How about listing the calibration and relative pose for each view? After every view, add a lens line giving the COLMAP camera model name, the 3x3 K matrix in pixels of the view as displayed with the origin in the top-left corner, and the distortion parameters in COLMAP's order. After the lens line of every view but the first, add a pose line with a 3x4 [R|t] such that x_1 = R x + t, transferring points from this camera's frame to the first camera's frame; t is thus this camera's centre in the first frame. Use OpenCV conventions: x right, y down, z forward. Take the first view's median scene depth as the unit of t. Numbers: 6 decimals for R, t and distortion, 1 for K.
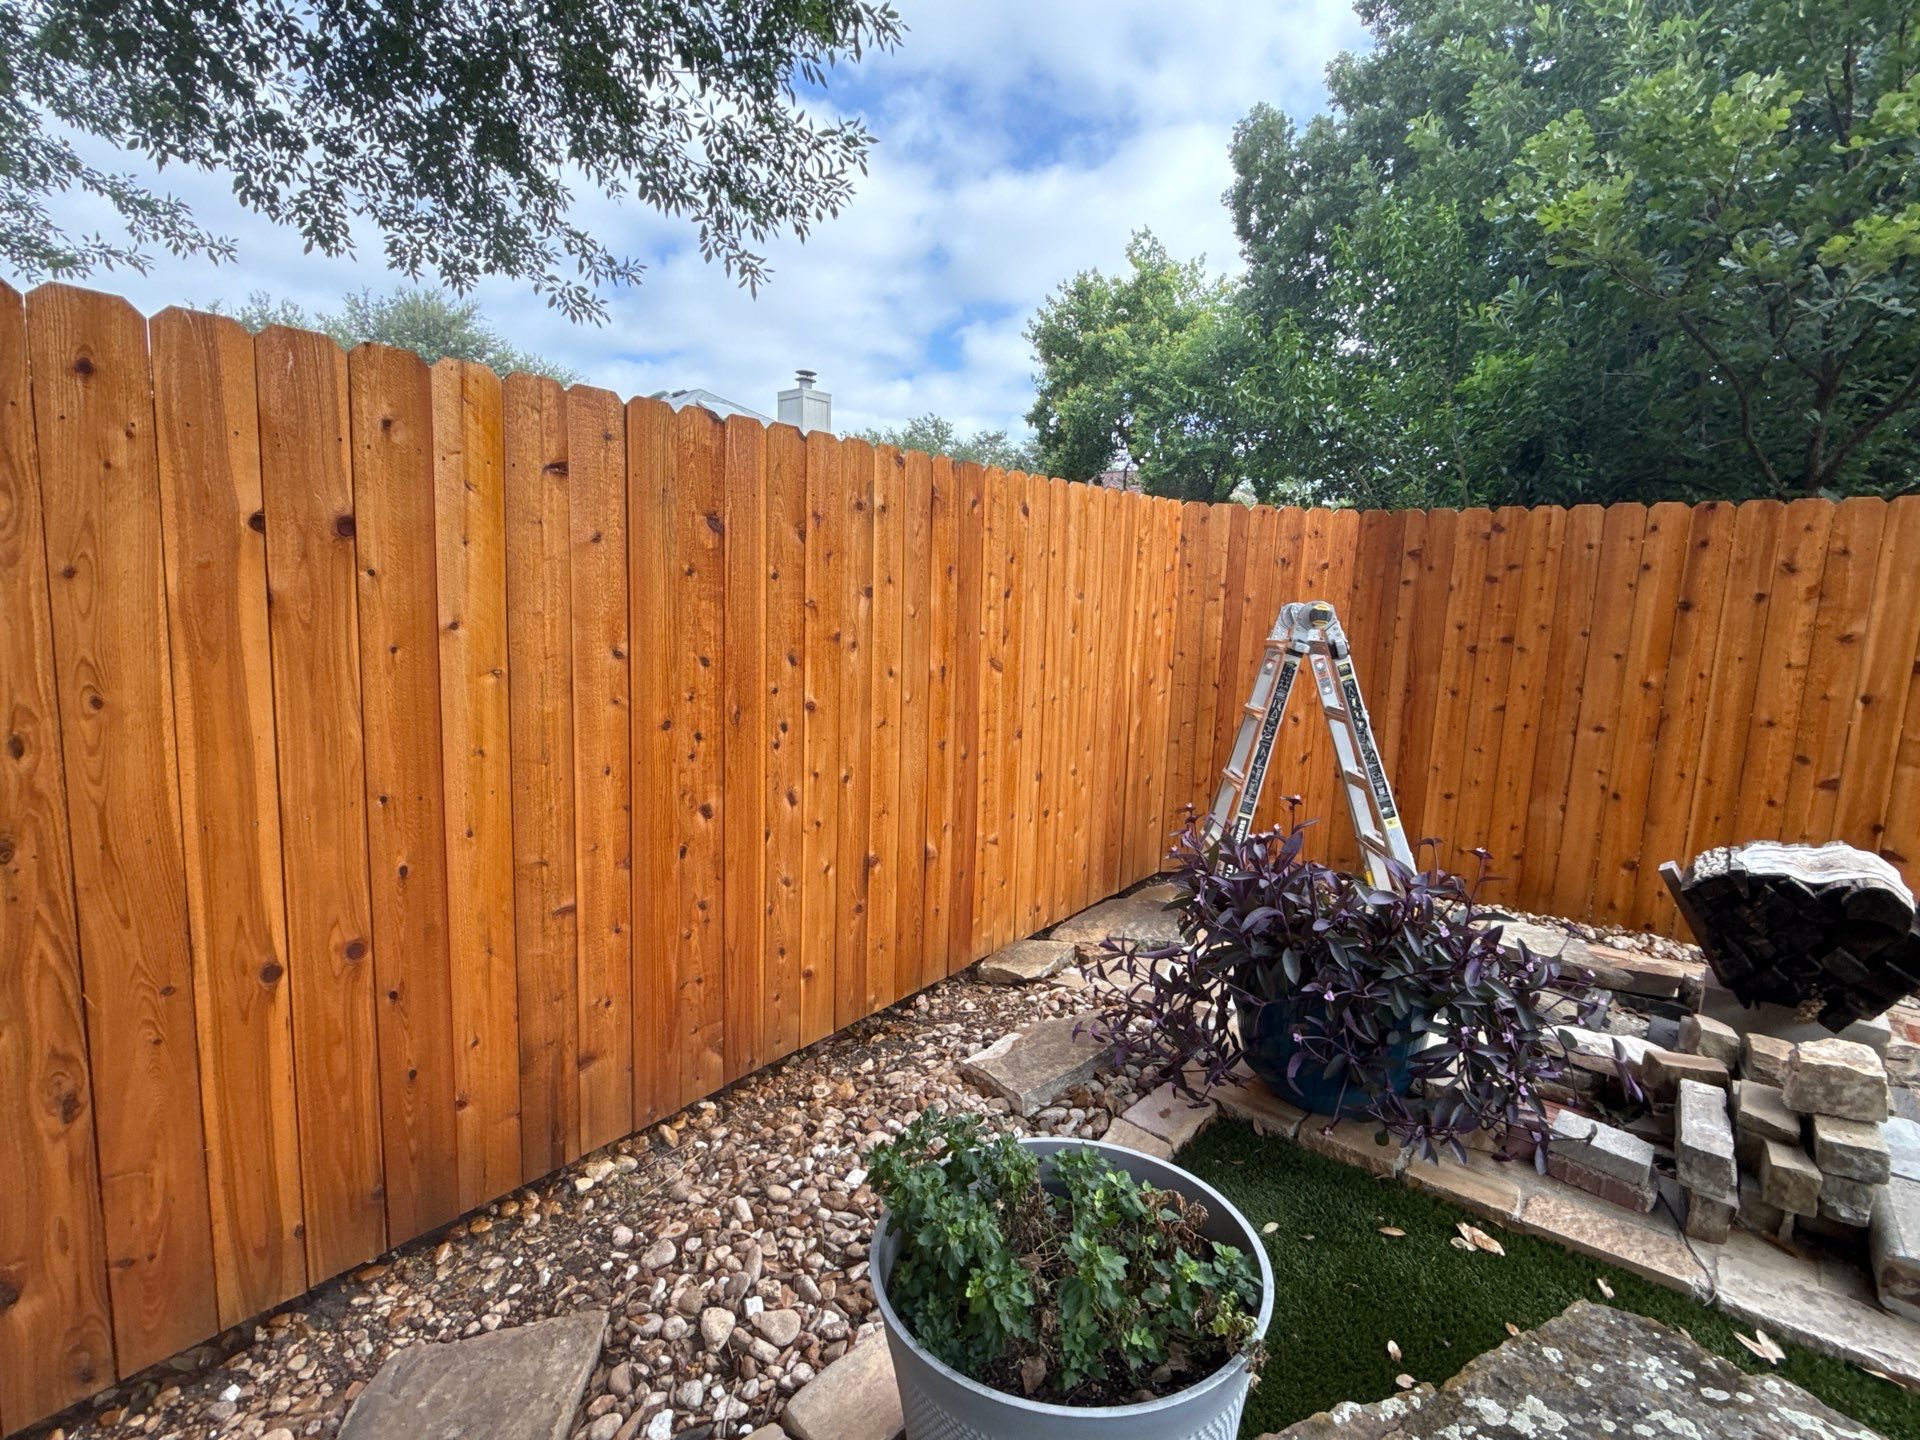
lens RADIAL K [[924.1, 0, 959.7], [0, 924.1, 722.4], [0, 0, 1]] dist [-0.000624, 0.000555]
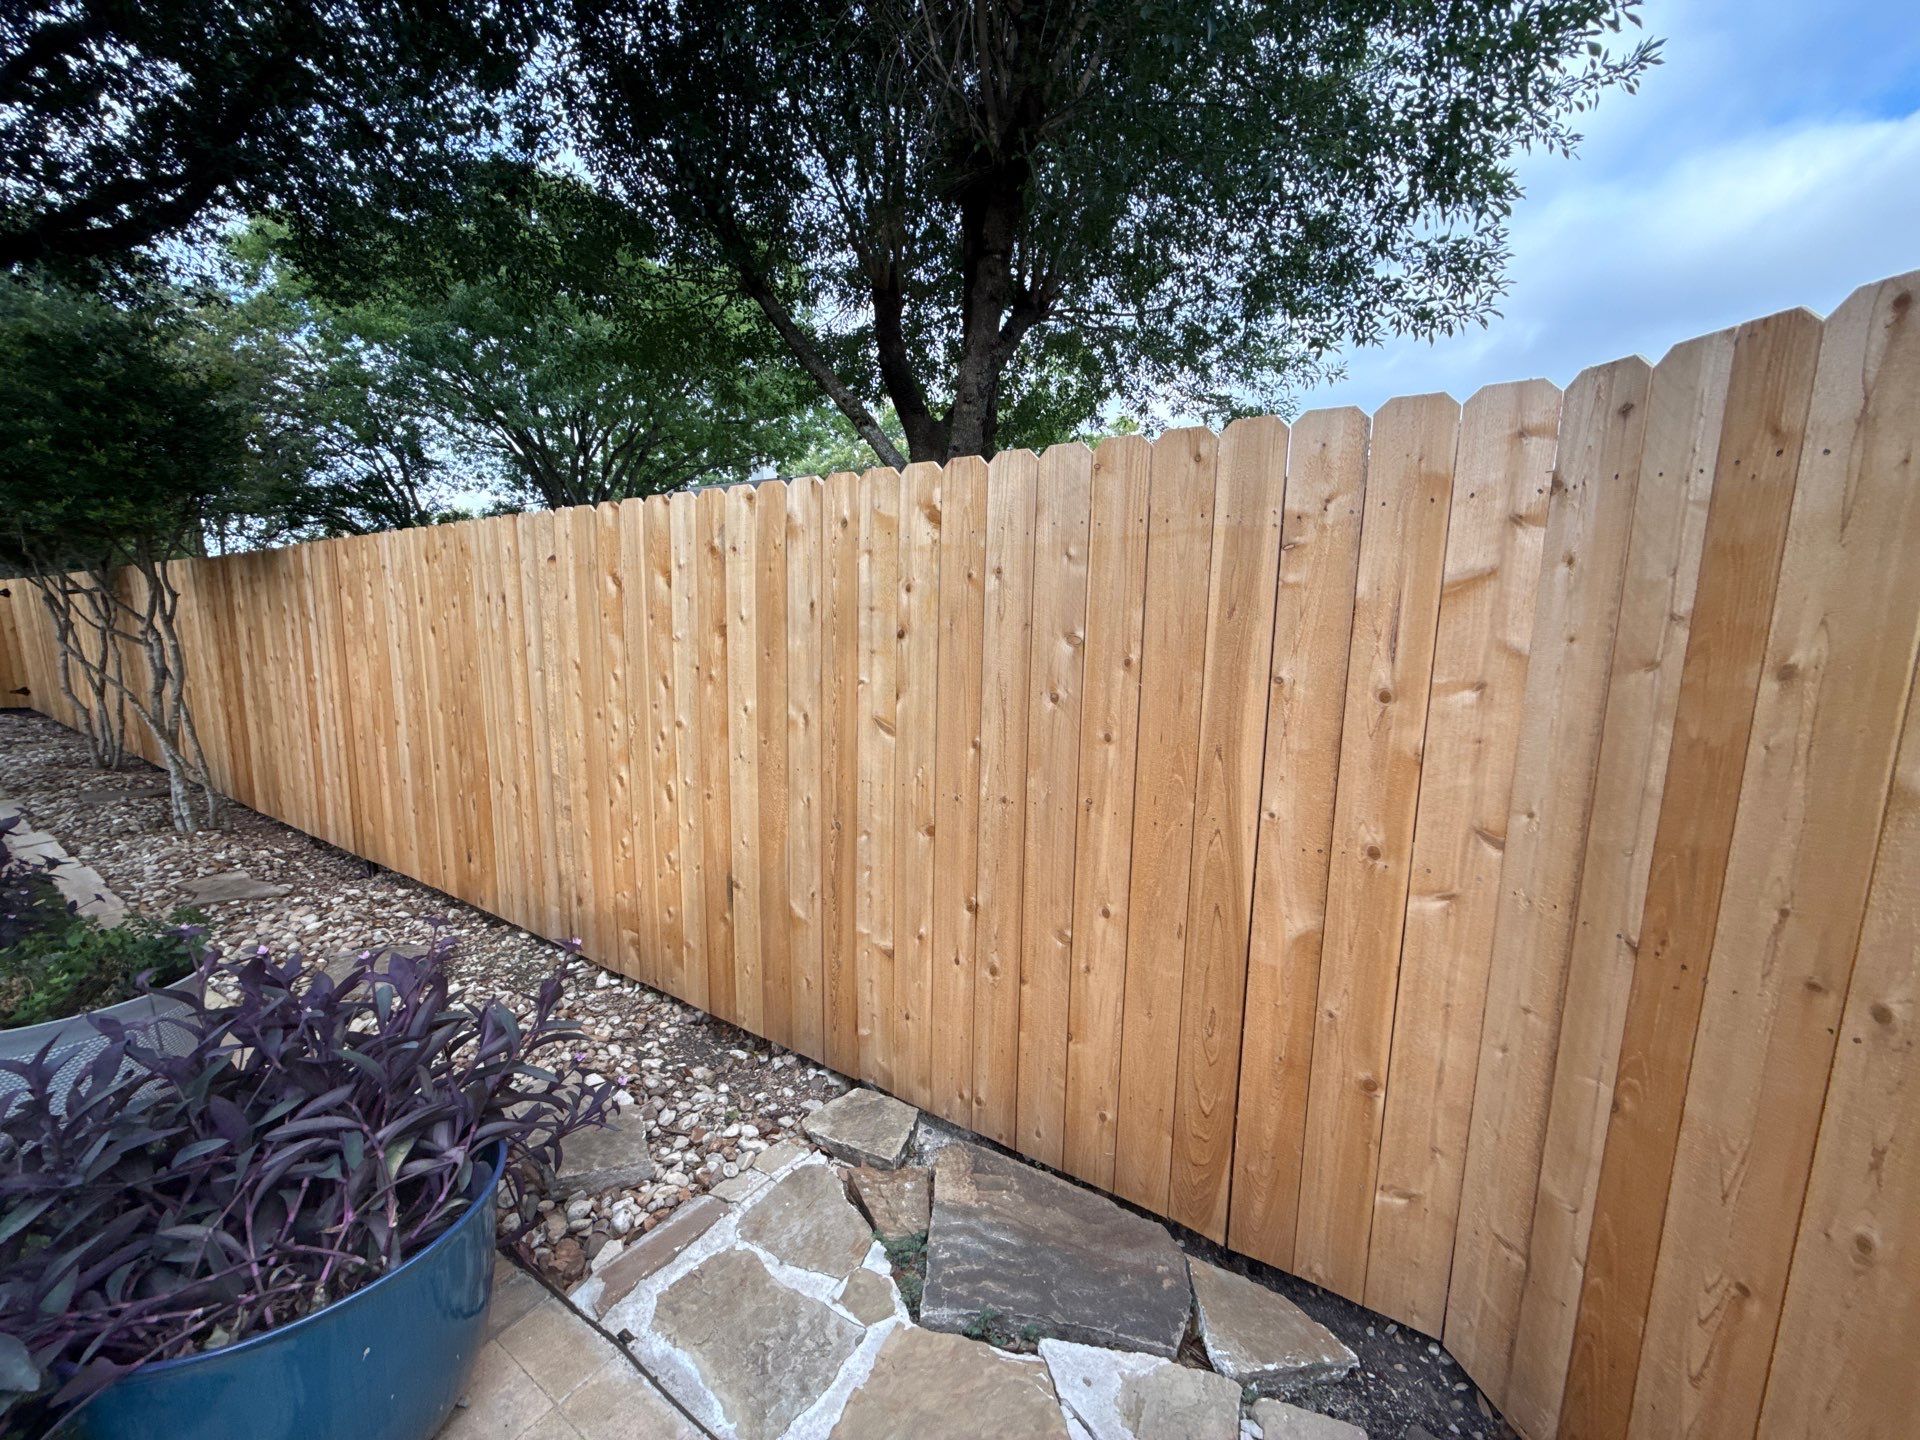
lens RADIAL K [[768.7, 0, 955.8], [0, 768.7, 713.9], [0, 0, 1]] dist [-0.013532, -0.000057]
pose [[0.088744, 0.116422, -0.989227, 1.012320], [-0.143043, 0.984341, 0.103014, -0.219195], [0.985730, 0.132360, 0.104007, 1.481744]]
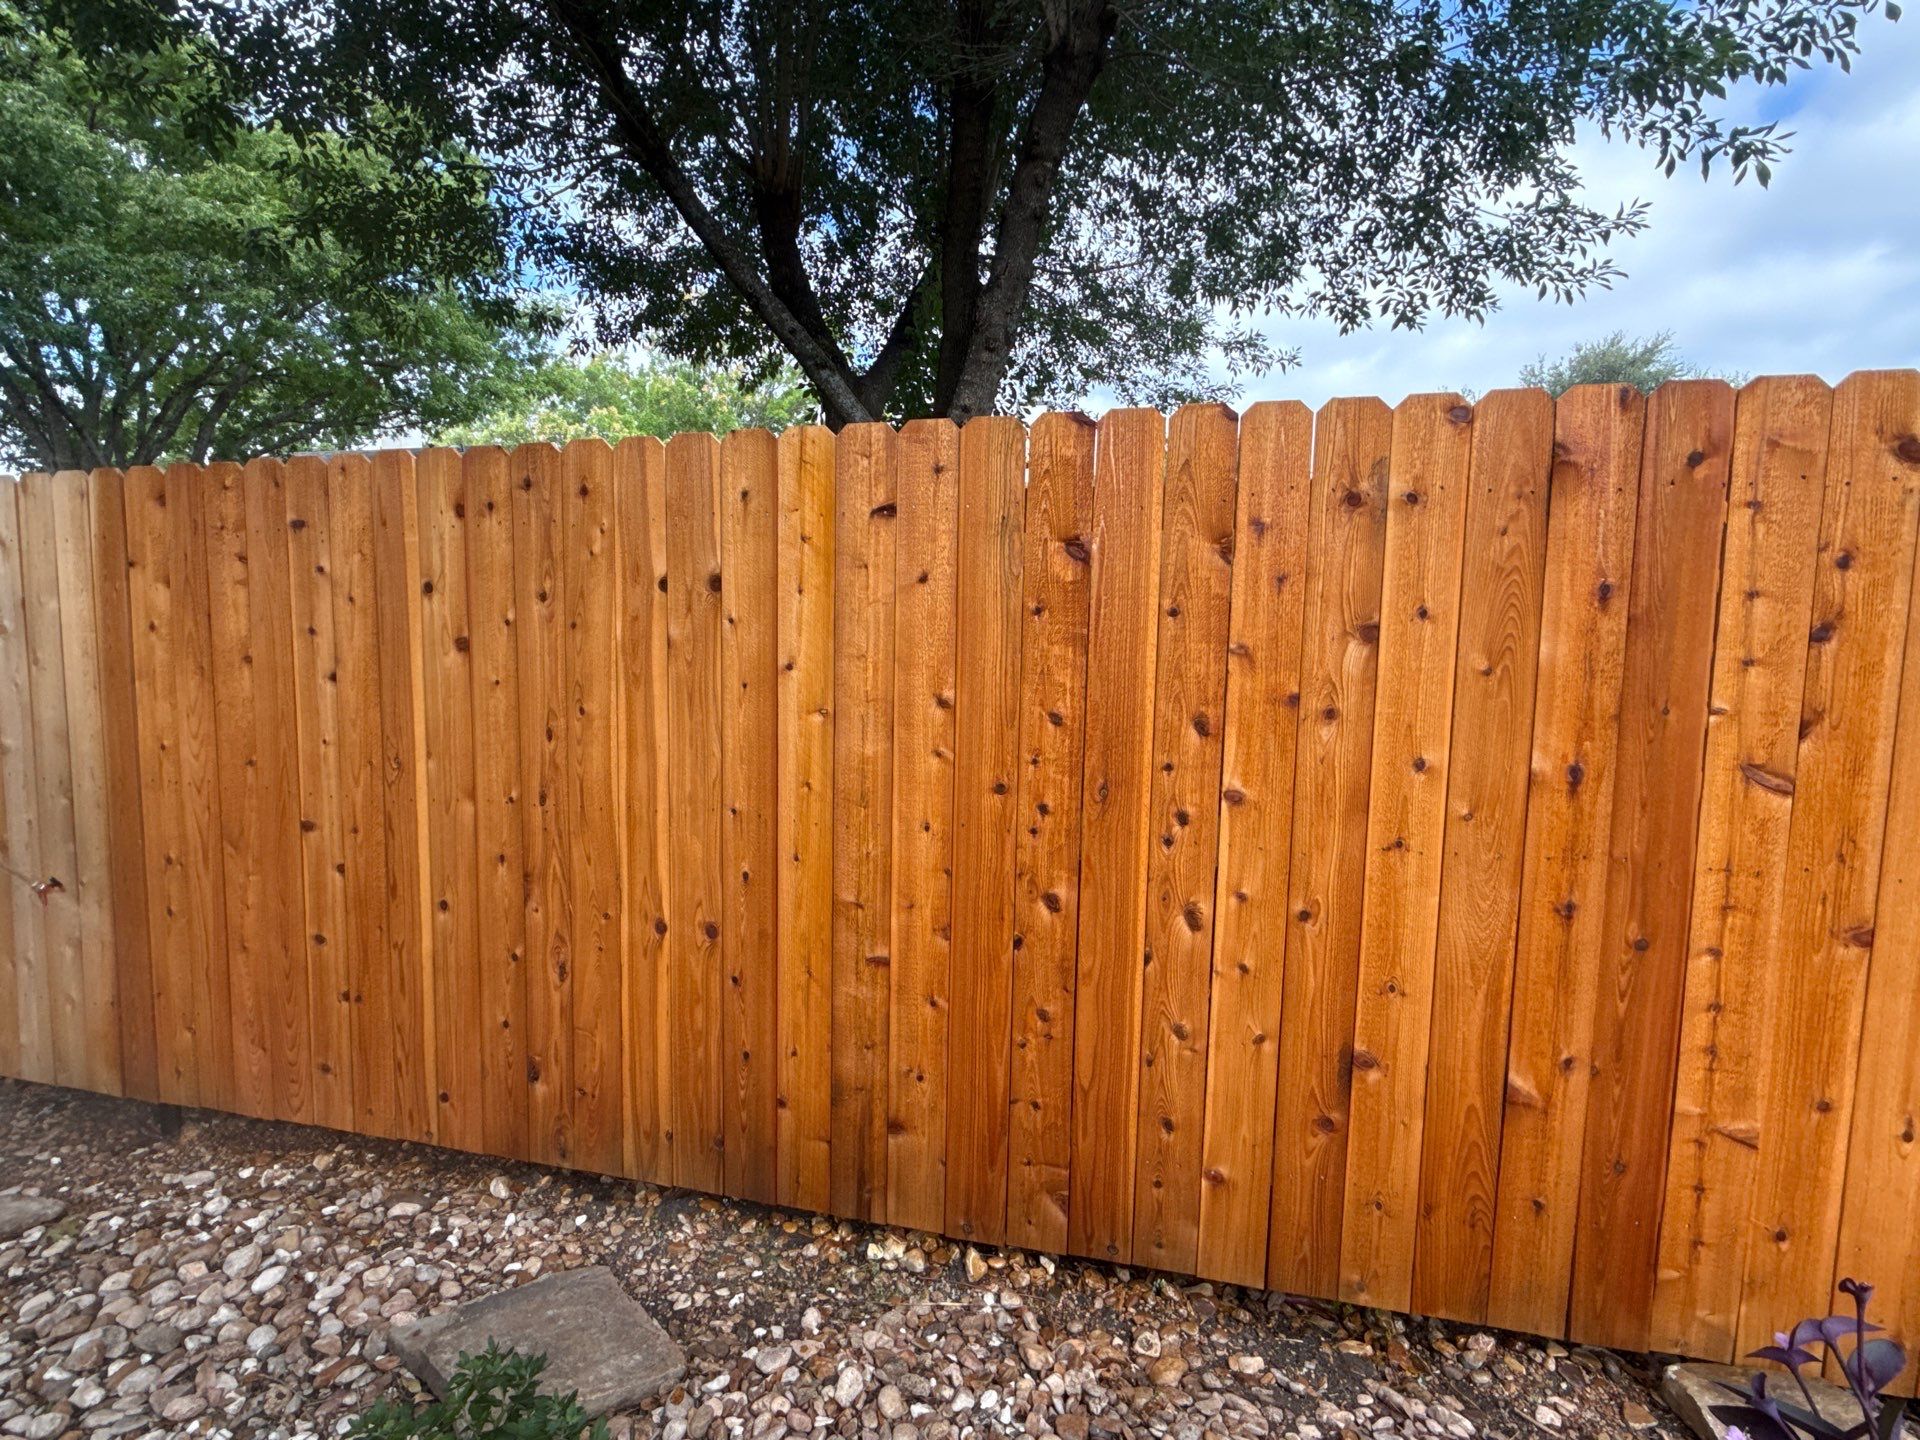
lens RADIAL K [[924.1, 0, 962.1], [0, 924.1, 713.8], [0, 0, 1]] dist [-0.000624, 0.000555]
pose [[0.411675, 0.065286, -0.908989, 0.455201], [-0.124473, 0.992111, 0.014883, -0.076317], [0.902790, 0.107018, 0.416554, 0.615334]]
